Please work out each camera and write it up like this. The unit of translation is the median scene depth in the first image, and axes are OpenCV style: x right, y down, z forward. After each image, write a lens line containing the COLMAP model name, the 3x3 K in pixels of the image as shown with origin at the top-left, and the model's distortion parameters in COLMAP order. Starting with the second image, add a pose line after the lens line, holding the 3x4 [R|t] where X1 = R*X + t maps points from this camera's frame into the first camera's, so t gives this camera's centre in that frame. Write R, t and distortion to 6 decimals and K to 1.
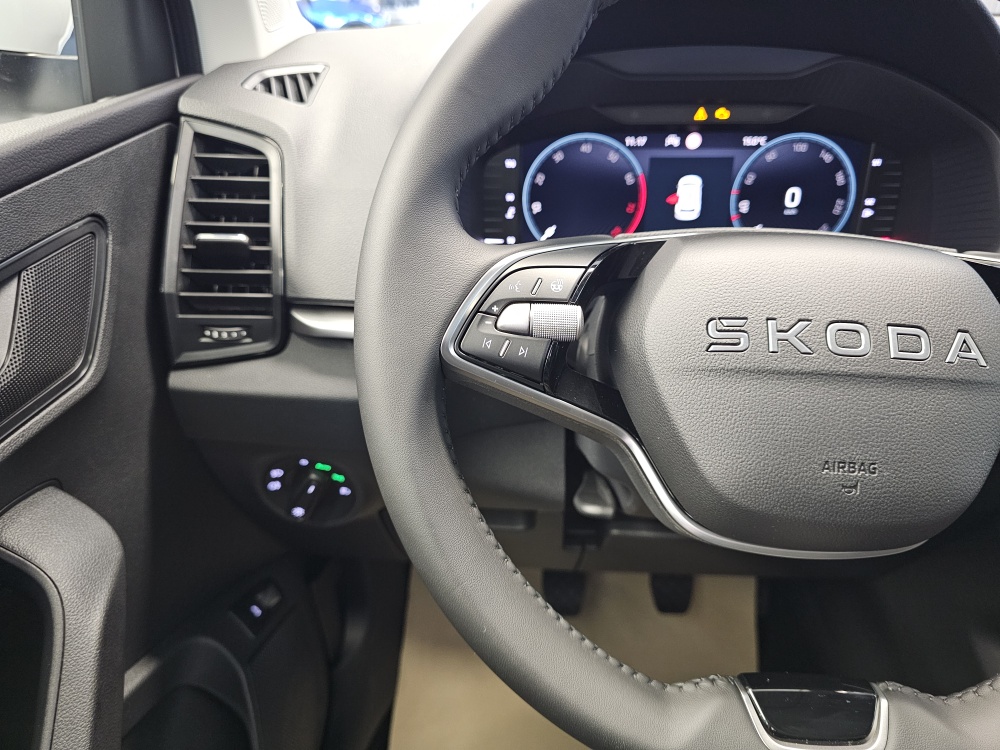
lens RADIAL K [[709.2, 0, 503.1], [0, 709.2, 363.5], [0, 0, 1]] dist [-0.004708, -0.001603]
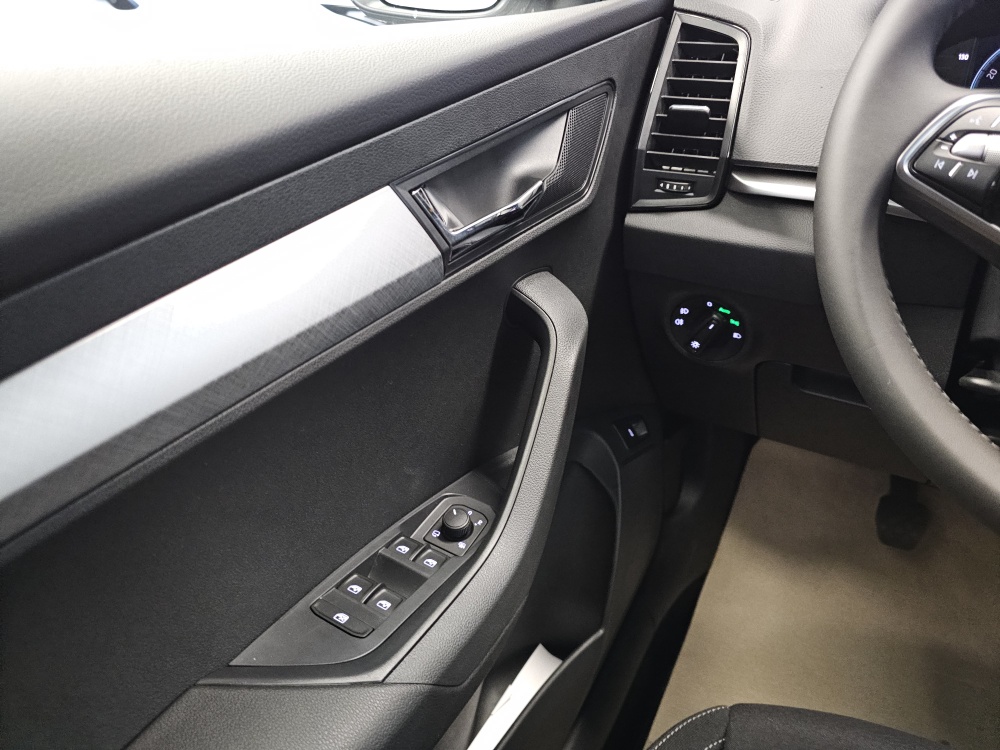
lens RADIAL K [[678.8, 0, 510.6], [0, 678.8, 368.5], [0, 0, 1]] dist [0.062487, -0.060700]
pose [[0.882086, 0.200046, -0.426504, -0.057132], [-0.170287, 0.979540, 0.107255, 0.185077], [0.439233, -0.021980, 0.898104, -0.233433]]
